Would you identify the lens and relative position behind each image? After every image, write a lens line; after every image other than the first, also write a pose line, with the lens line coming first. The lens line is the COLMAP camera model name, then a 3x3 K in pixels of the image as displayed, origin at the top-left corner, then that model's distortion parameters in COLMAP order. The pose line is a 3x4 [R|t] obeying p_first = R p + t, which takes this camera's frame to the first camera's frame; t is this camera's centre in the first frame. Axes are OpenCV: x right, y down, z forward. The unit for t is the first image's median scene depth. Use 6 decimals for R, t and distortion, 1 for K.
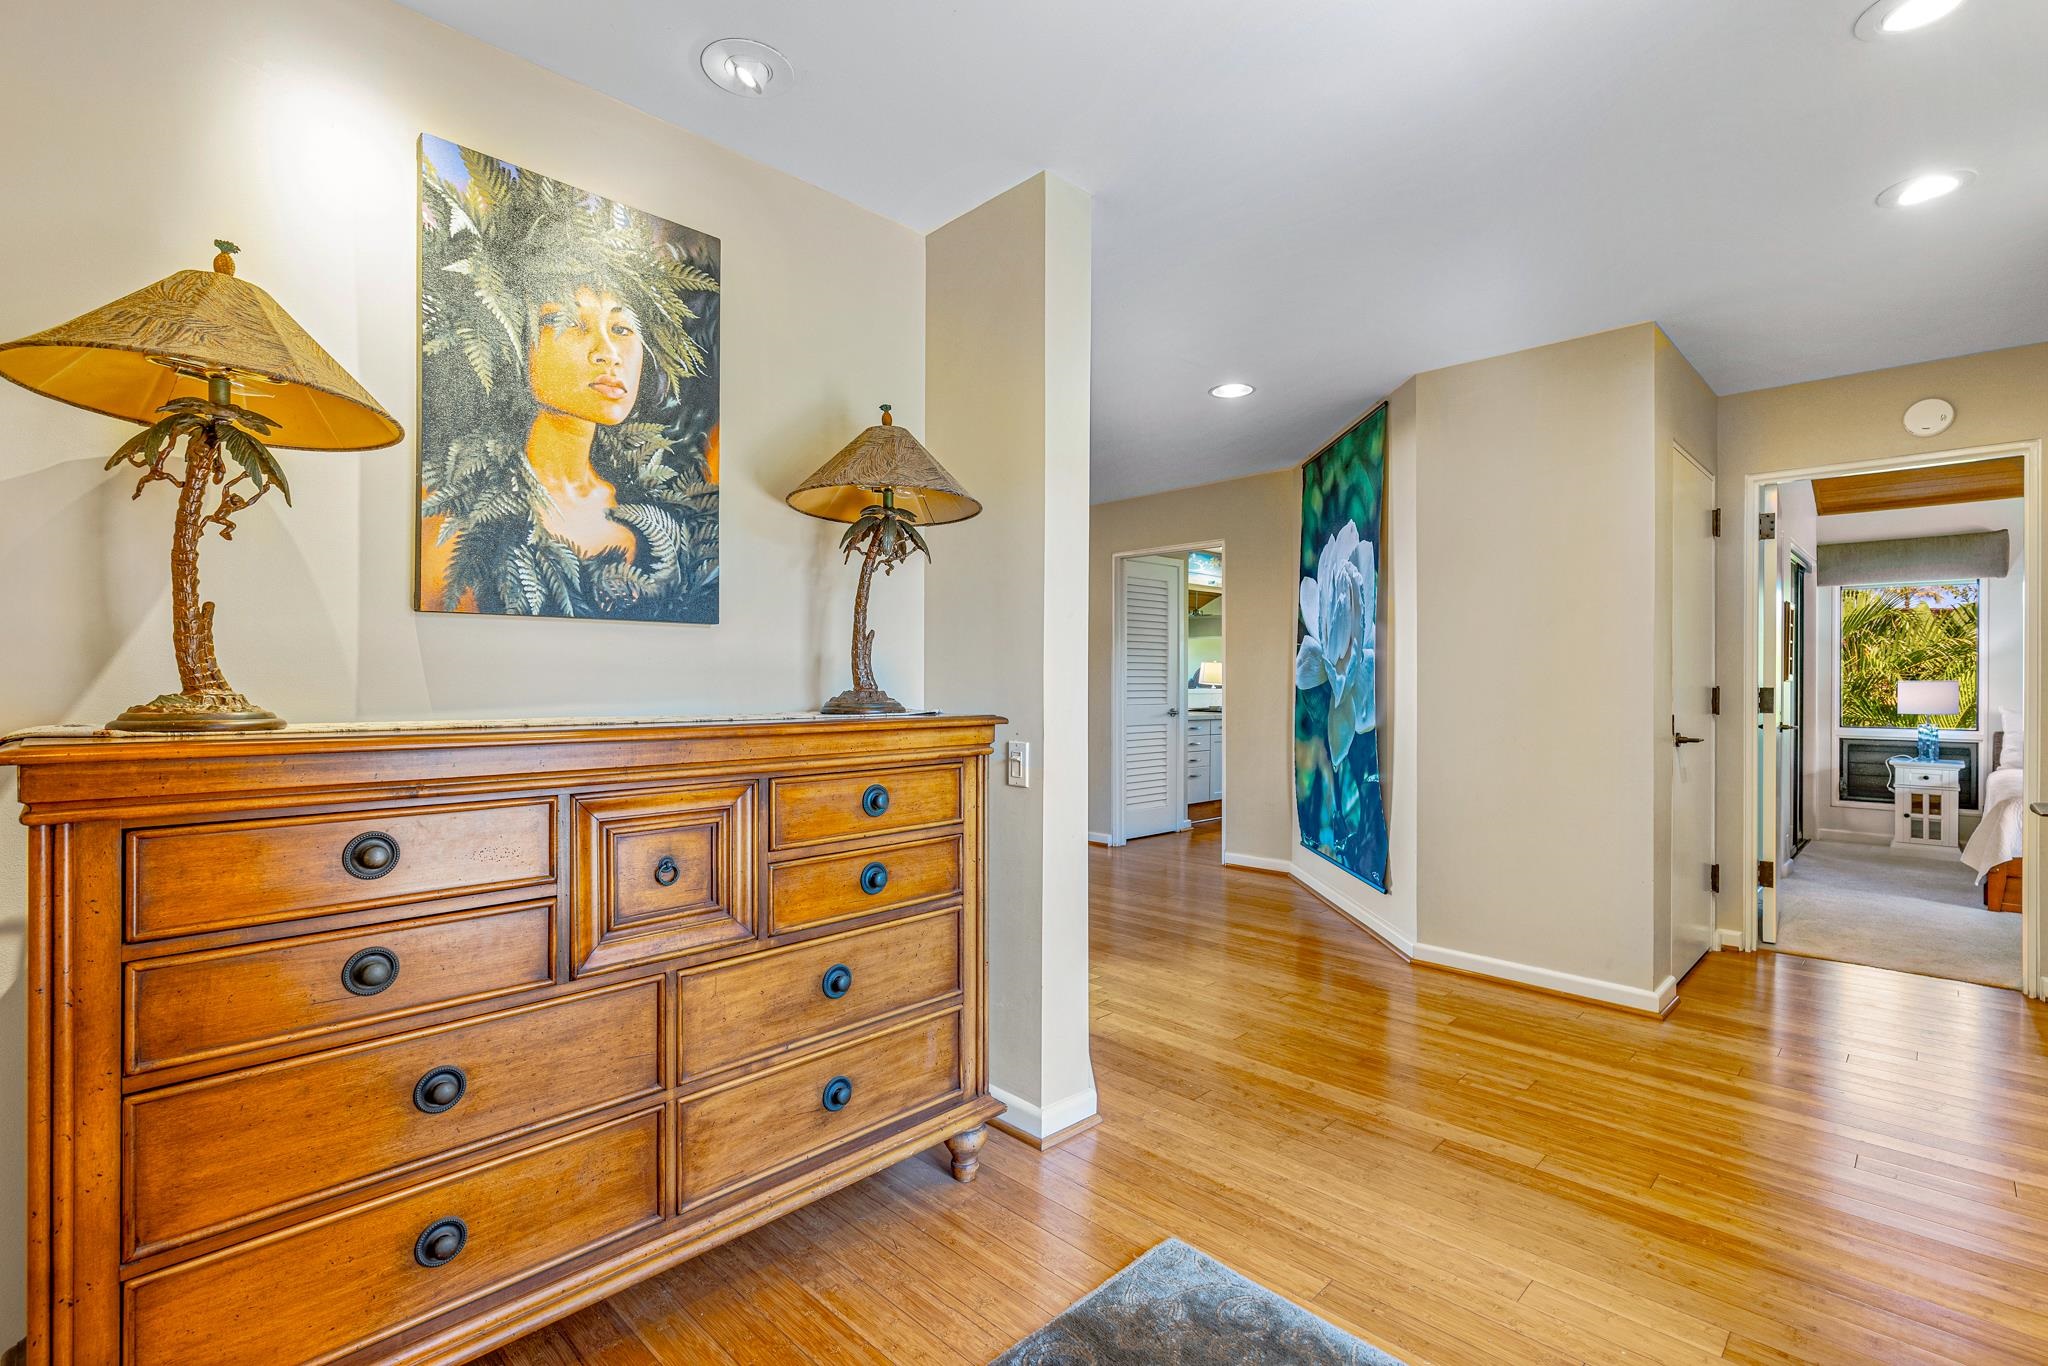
lens RADIAL K [[923.5, 0, 1022.7], [0, 923.5, 689.6], [0, 0, 1]] dist [-0.001248, 0.000633]
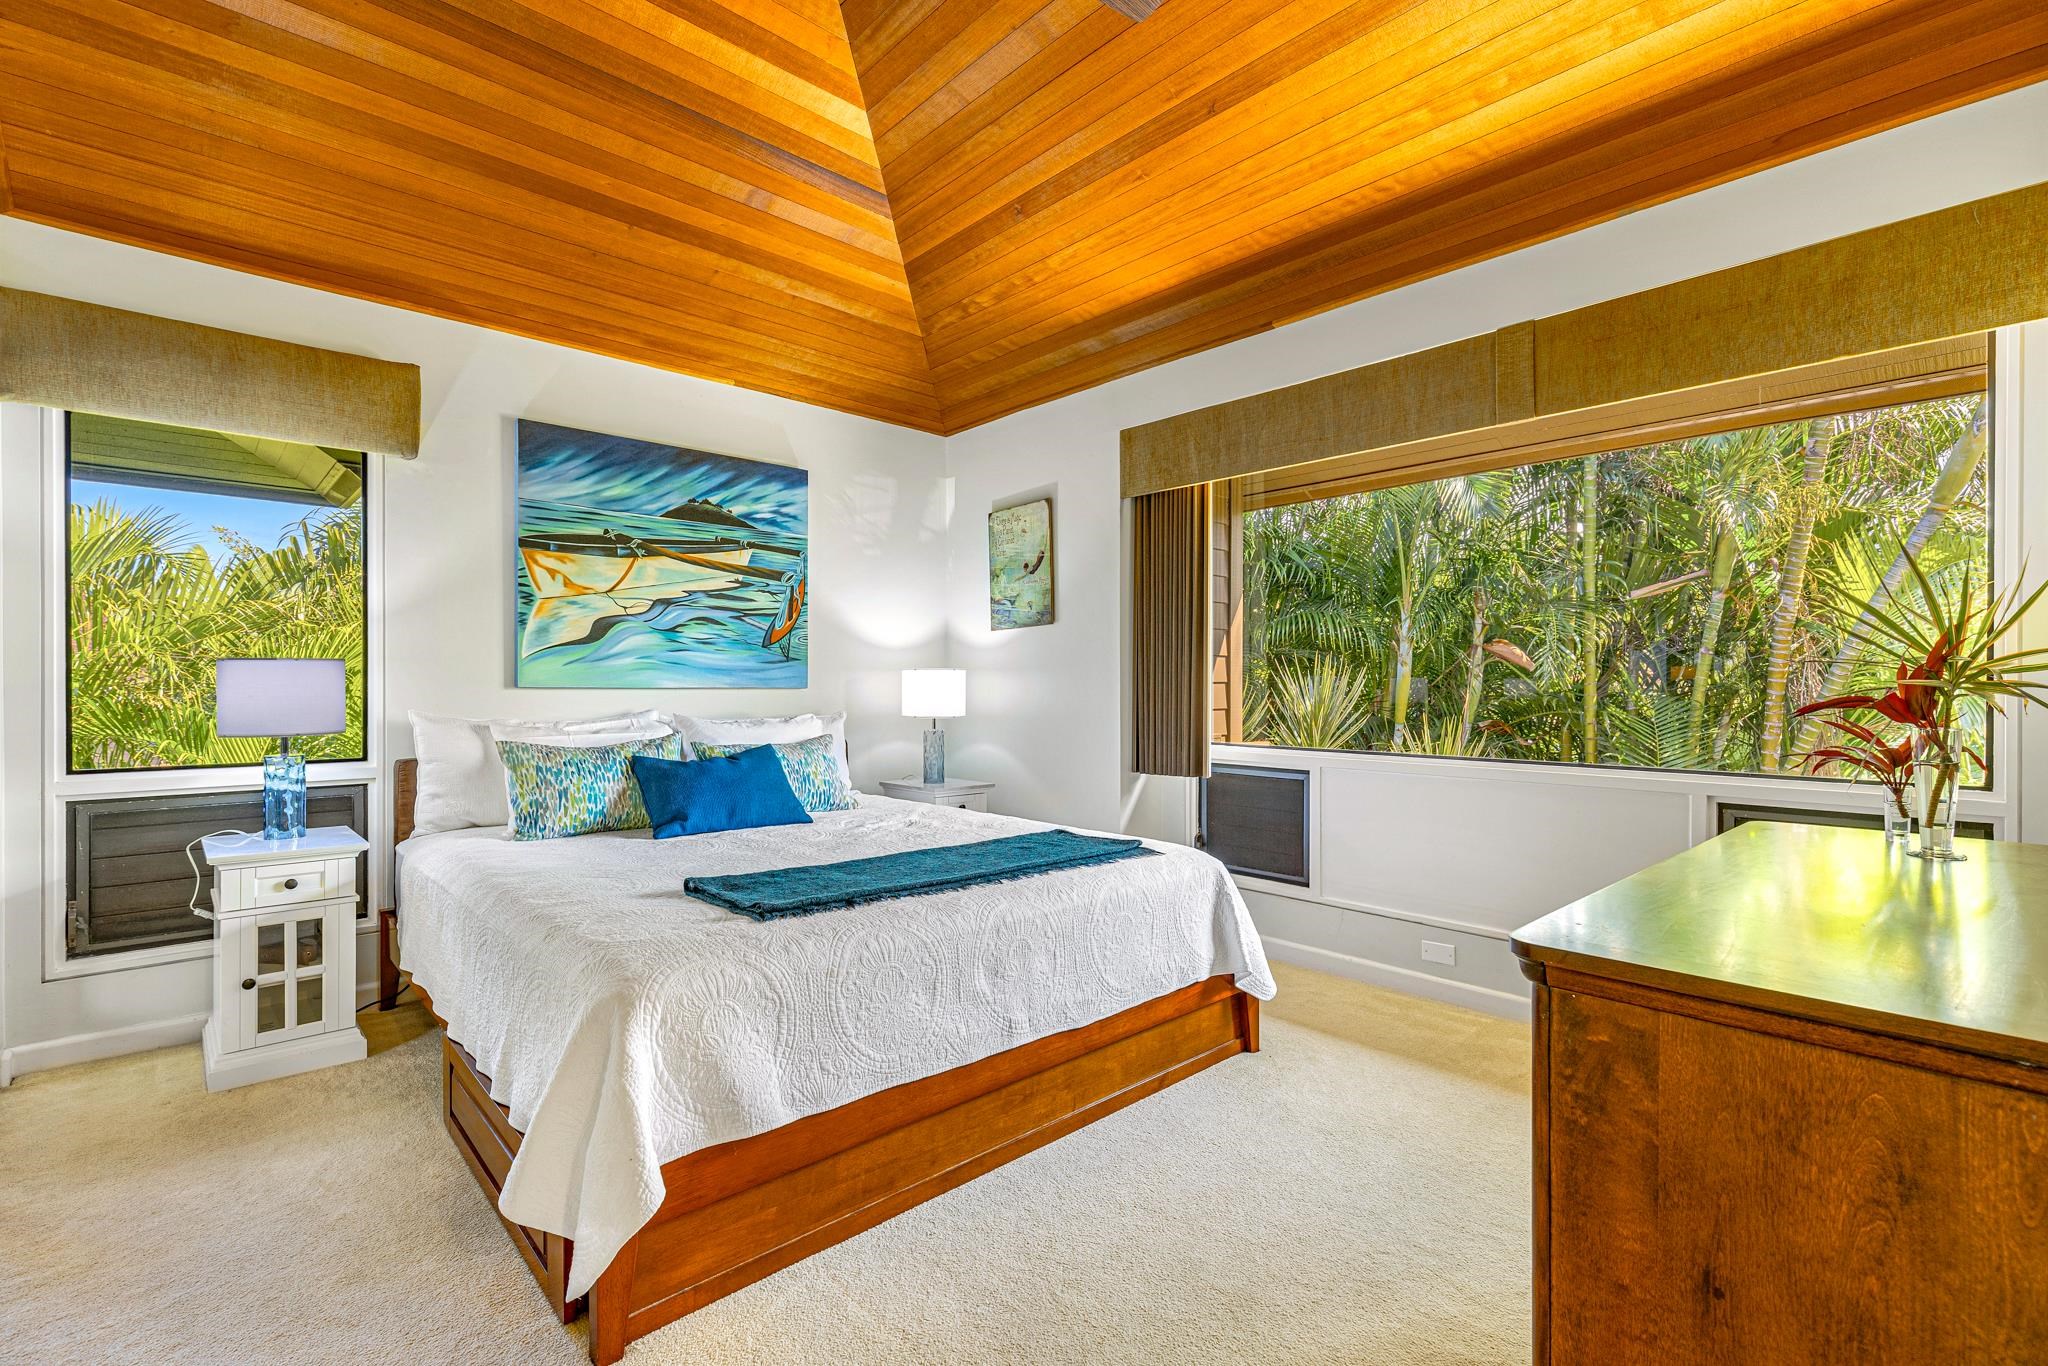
lens RADIAL K [[927.2, 0, 1032.8], [0, 927.2, 687.9], [0, 0, 1]] dist [-0.000522, 0.000285]
pose [[0.026747, 0.000104, 0.999642, 0.549577], [0.005502, 0.999985, -0.000252, 0.007915], [-0.999627, 0.005507, 0.026746, 0.632834]]
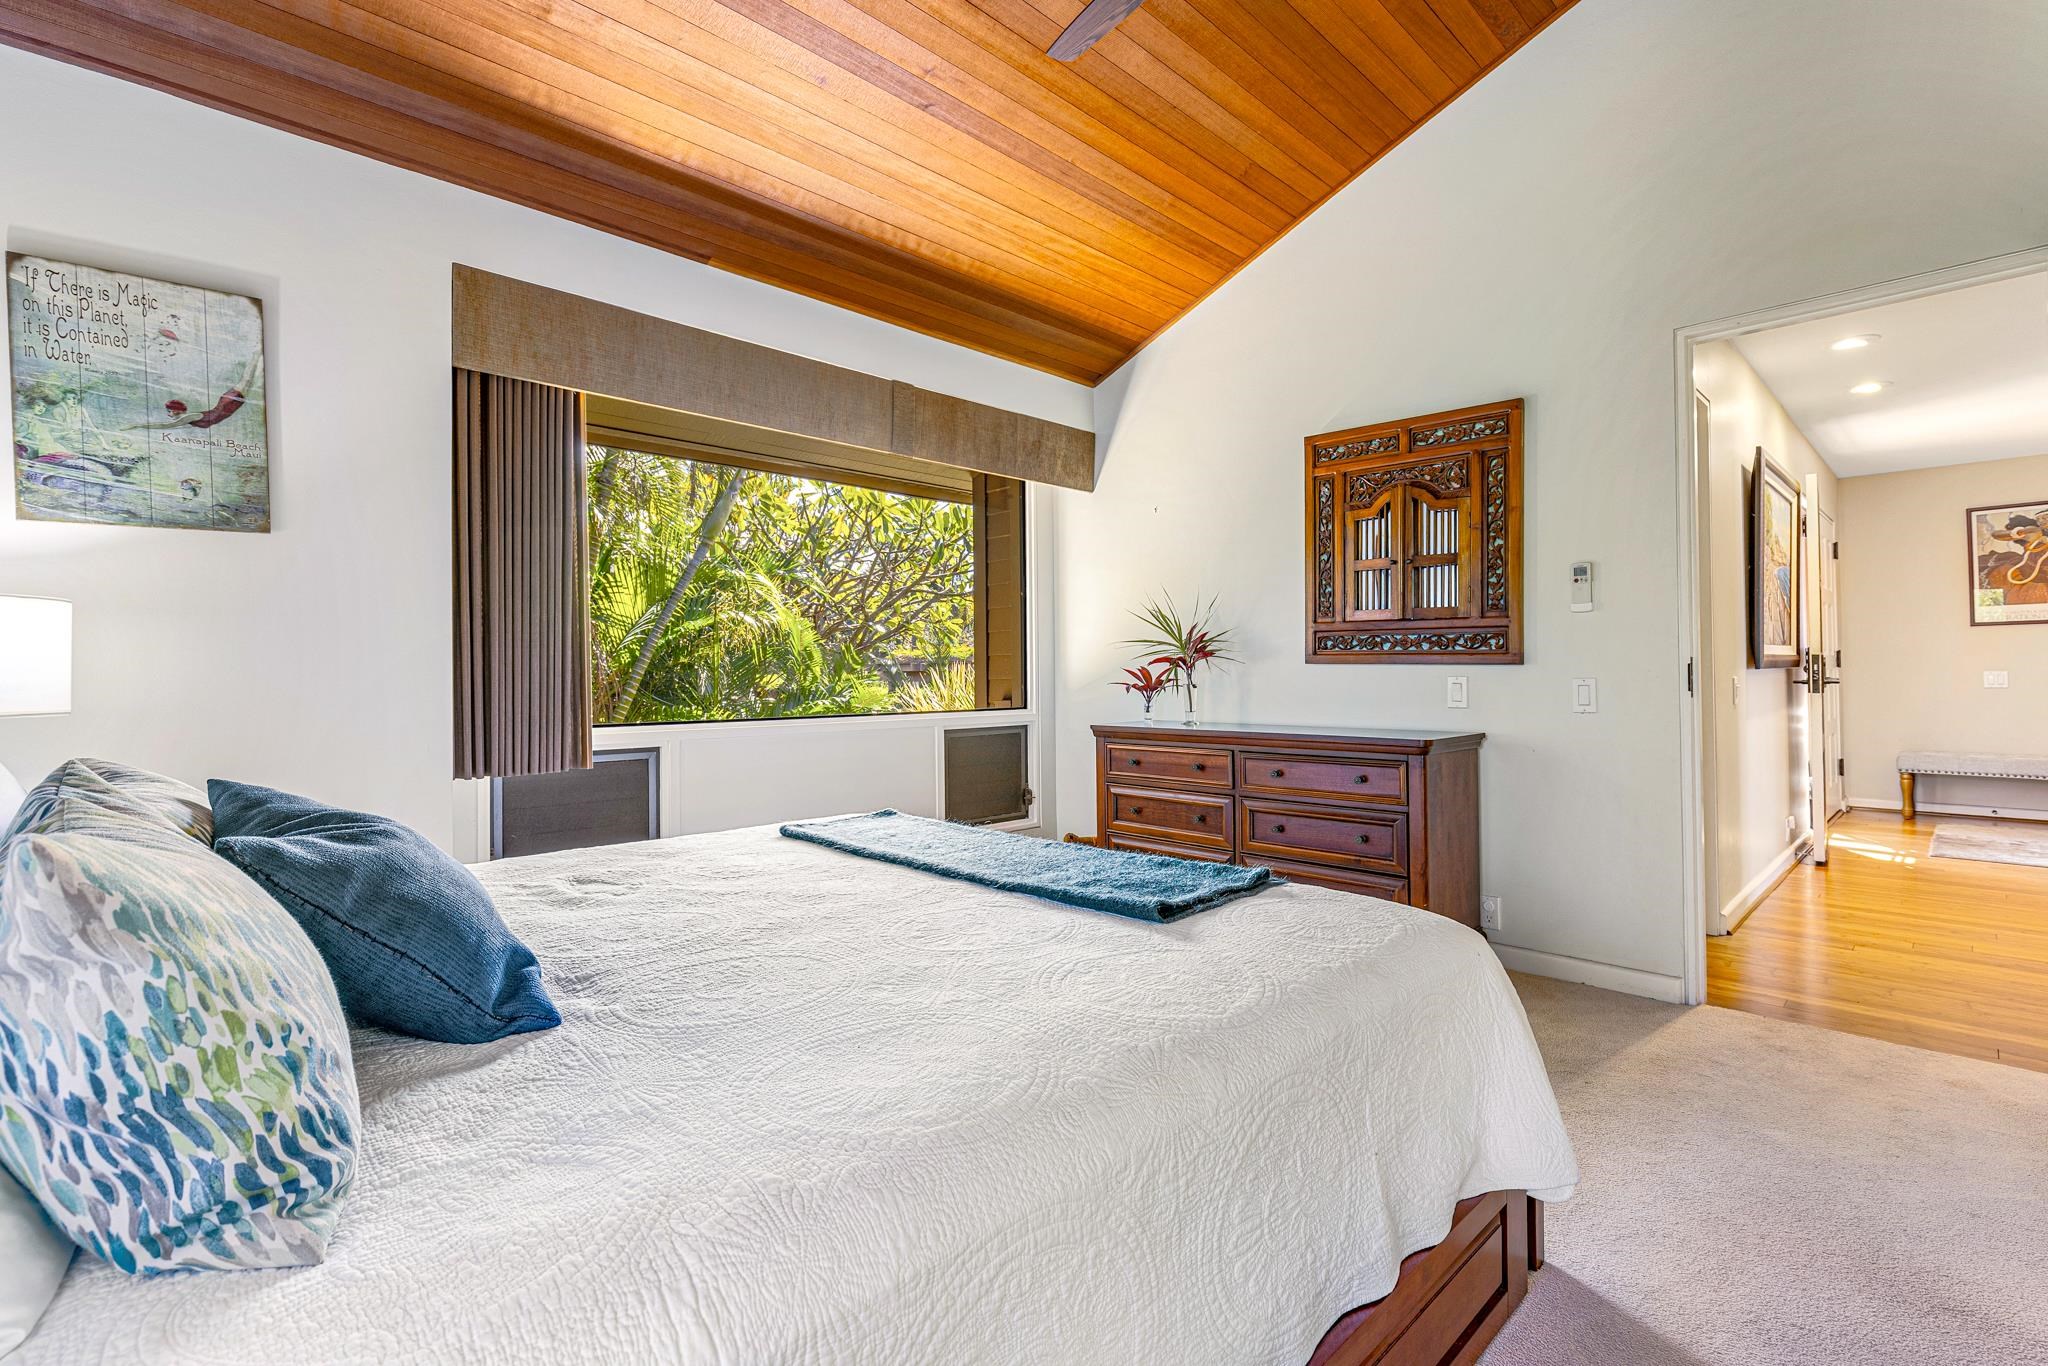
lens RADIAL K [[923.5, 0, 1018.8], [0, 923.5, 674.2], [0, 0, 1]] dist [-0.001248, 0.000633]
pose [[-0.999870, 0.006613, 0.014683, 0.966132], [0.006654, 0.999974, 0.002777, 0.019947], [-0.014664, 0.002875, -0.999888, 1.044722]]
